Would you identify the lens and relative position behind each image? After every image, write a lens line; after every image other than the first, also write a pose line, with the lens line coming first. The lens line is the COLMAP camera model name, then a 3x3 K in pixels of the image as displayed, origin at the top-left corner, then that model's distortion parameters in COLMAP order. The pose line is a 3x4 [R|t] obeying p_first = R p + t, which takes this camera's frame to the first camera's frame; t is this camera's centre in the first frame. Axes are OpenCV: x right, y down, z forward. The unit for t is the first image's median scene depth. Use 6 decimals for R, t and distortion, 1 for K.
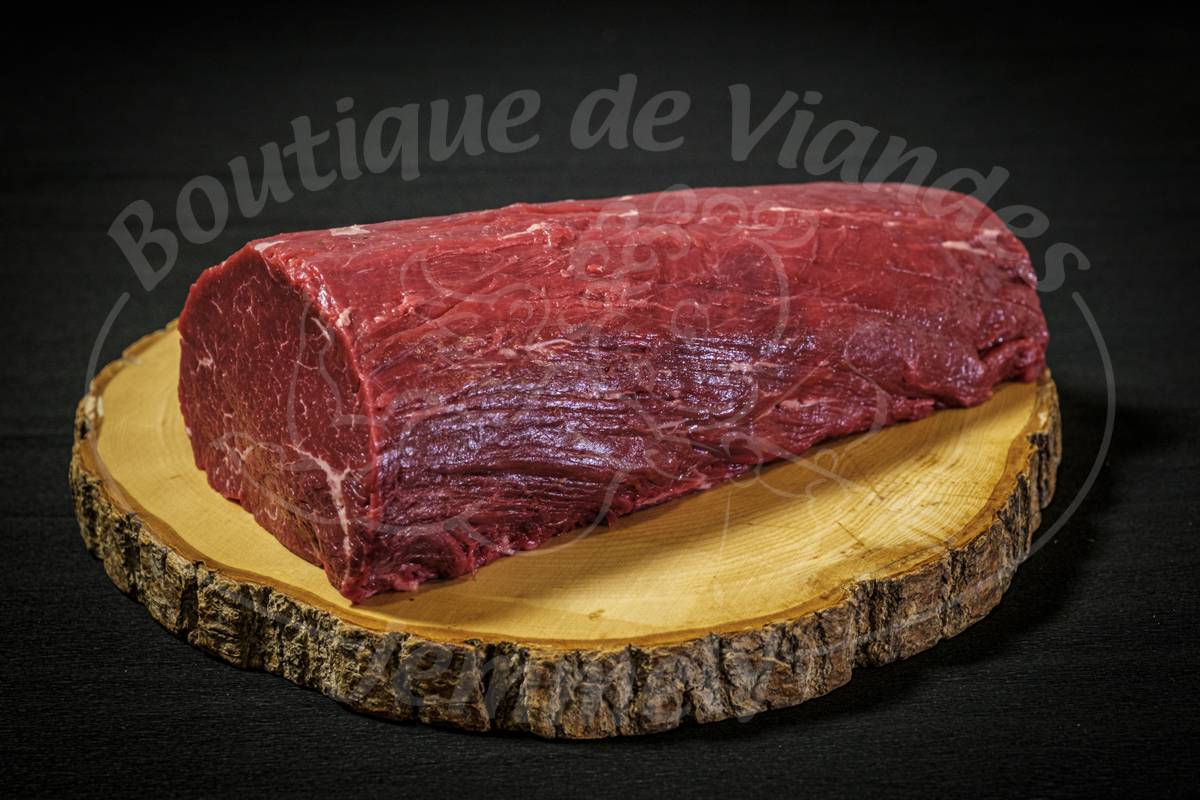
lens RADIAL K [[3104.2, 0, 598.0], [0, 3104.2, 425.1], [0, 0, 1]] dist [0.014341, -0.179523]
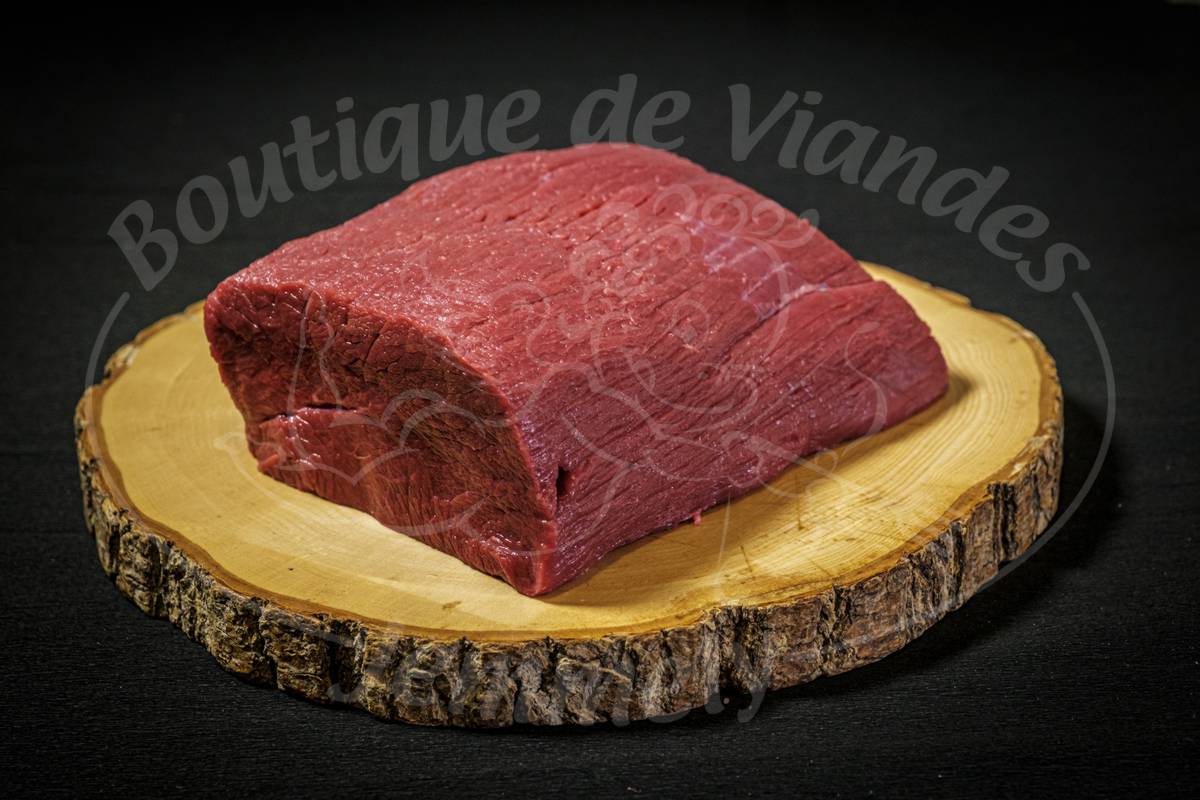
lens RADIAL K [[3104.2, 0, 598.0], [0, 3104.2, 425.1], [0, 0, 1]] dist [0.014341, -0.179523]
pose [[0.963273, 0.109287, -0.245280, 0.281208], [-0.109386, 0.993911, 0.013263, -0.015748], [0.245235, 0.014055, 0.969362, 0.027247]]
